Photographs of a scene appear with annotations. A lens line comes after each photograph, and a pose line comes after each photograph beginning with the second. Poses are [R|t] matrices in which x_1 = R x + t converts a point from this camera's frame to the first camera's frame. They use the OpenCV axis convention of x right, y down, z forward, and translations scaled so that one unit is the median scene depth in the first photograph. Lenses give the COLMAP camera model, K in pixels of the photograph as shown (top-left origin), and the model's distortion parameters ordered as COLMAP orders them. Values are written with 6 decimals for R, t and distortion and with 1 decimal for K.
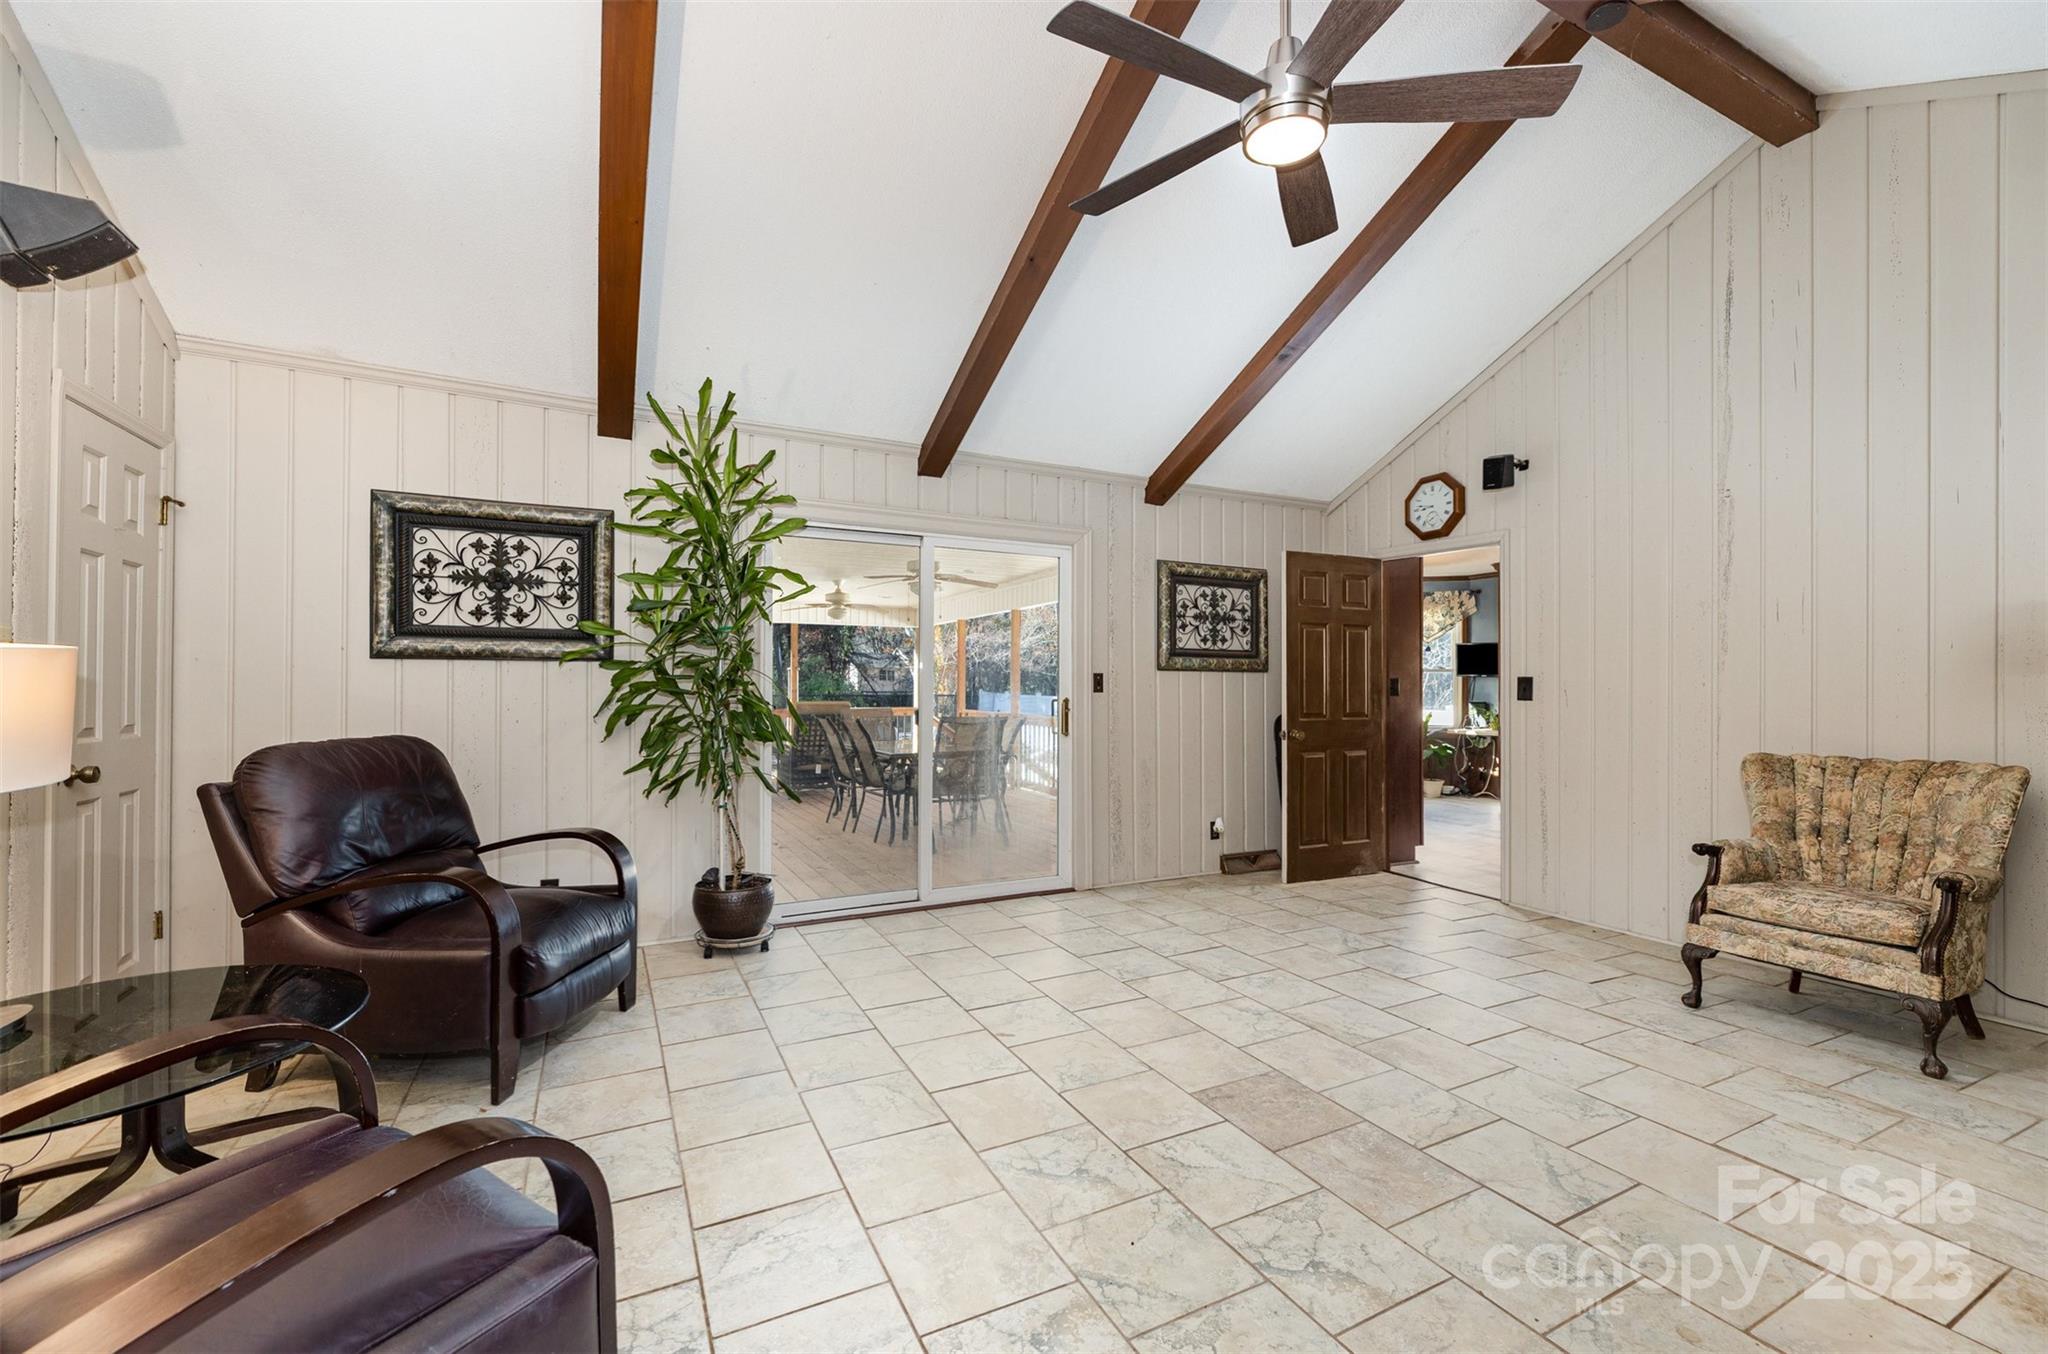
lens RADIAL K [[838.3, 0, 1025.8], [0, 838.3, 683.3], [0, 0, 1]] dist [-0.001434, -0.000120]
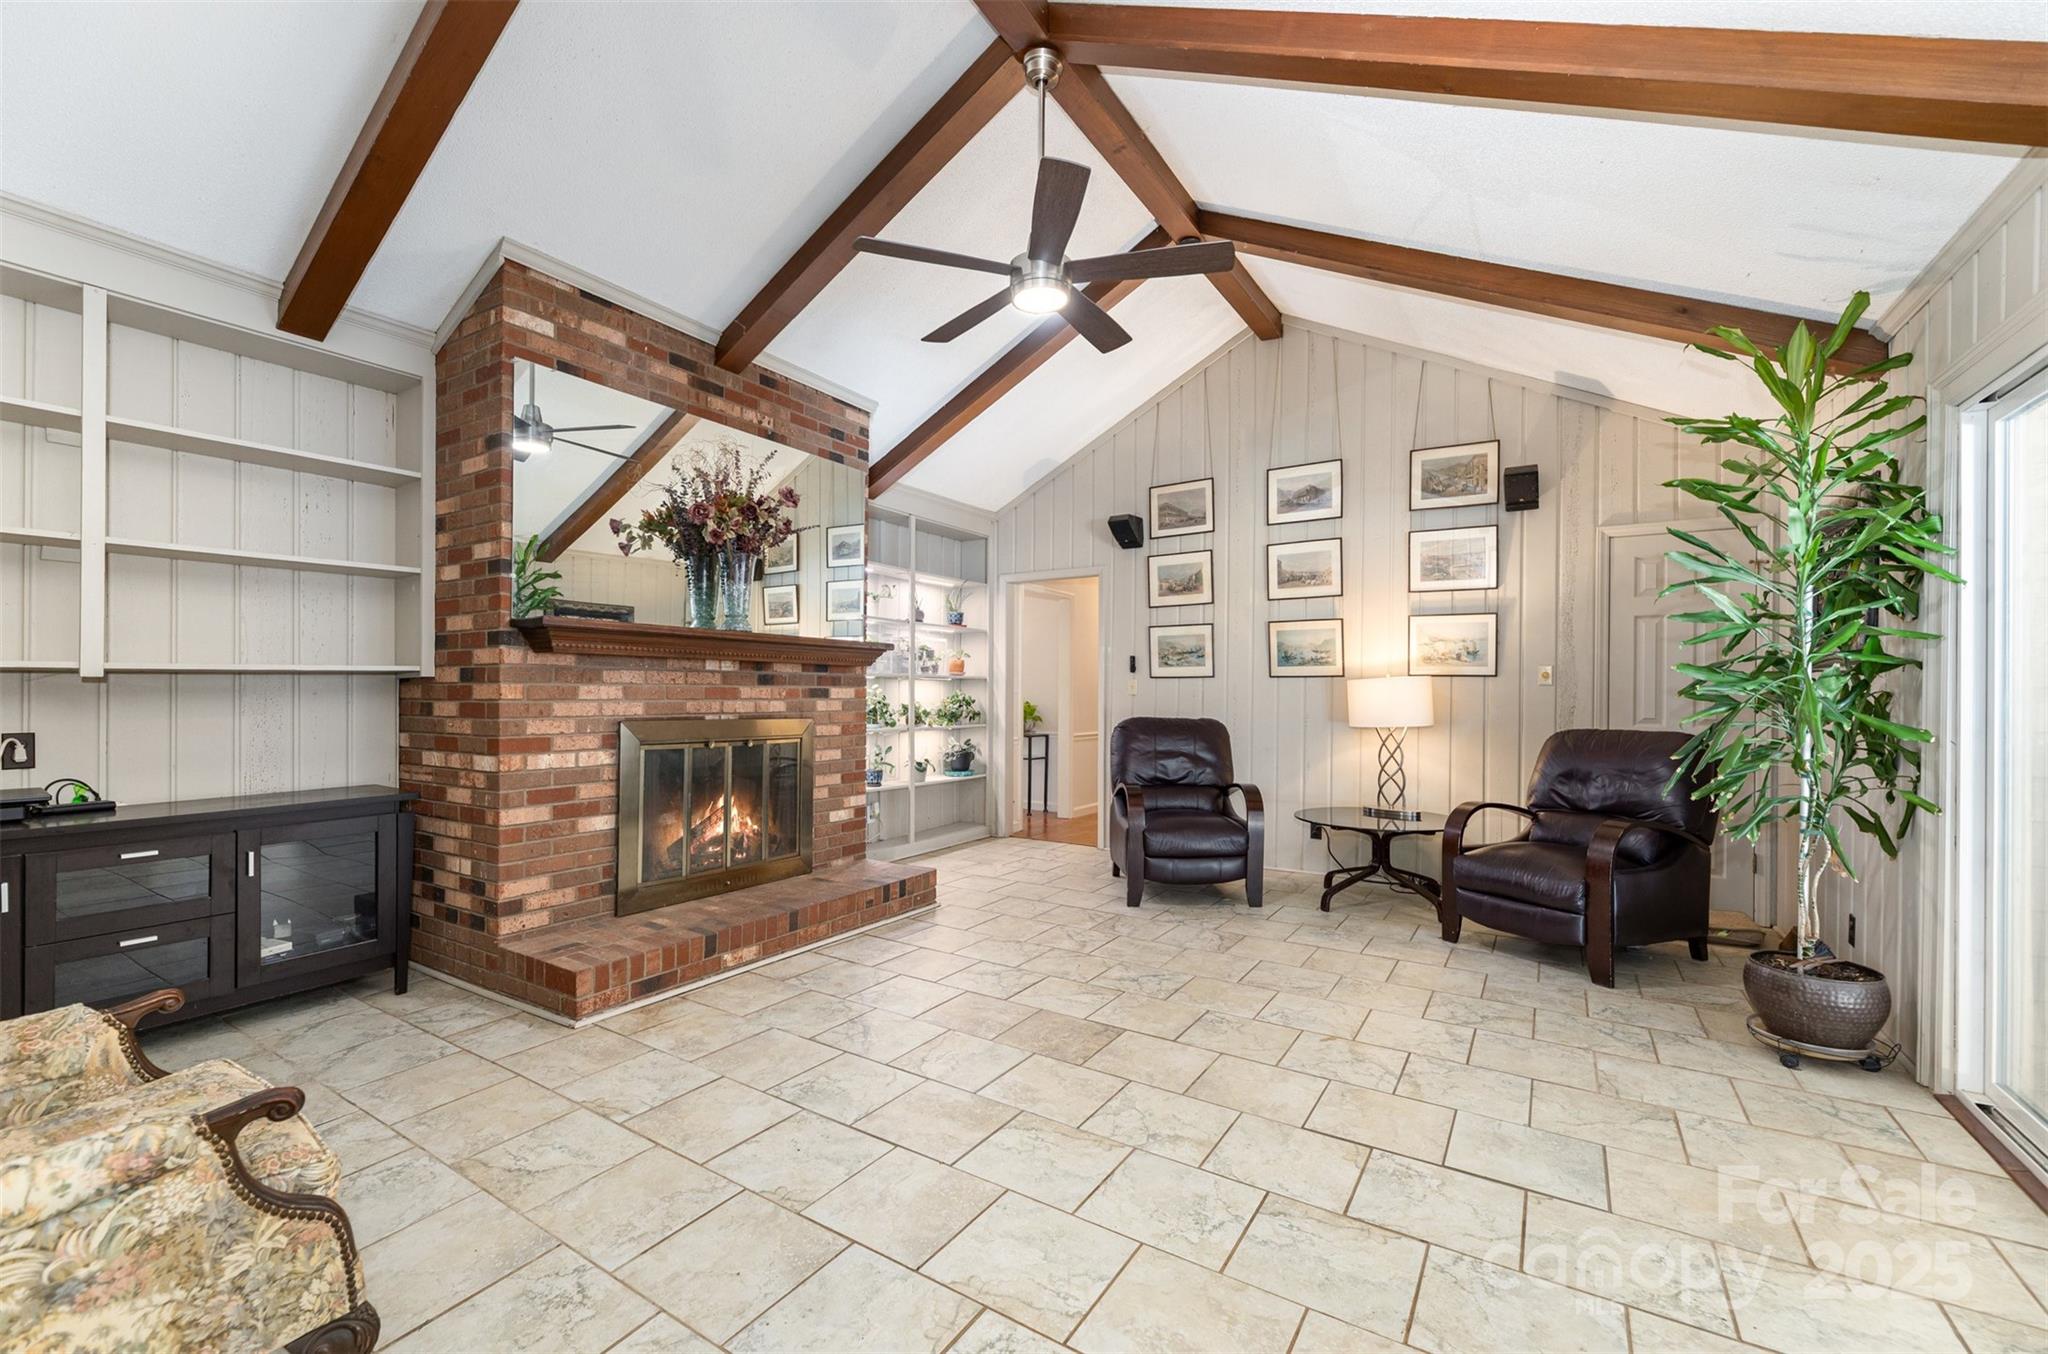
lens RADIAL K [[838.3, 0, 1022.8], [0, 838.3, 690.2], [0, 0, 1]] dist [-0.001434, -0.000120]
pose [[-0.862193, -0.010911, -0.506463, 0.868290], [-0.006824, 0.999927, -0.009925, 0.016068], [0.506534, -0.005101, -0.862205, 1.821636]]
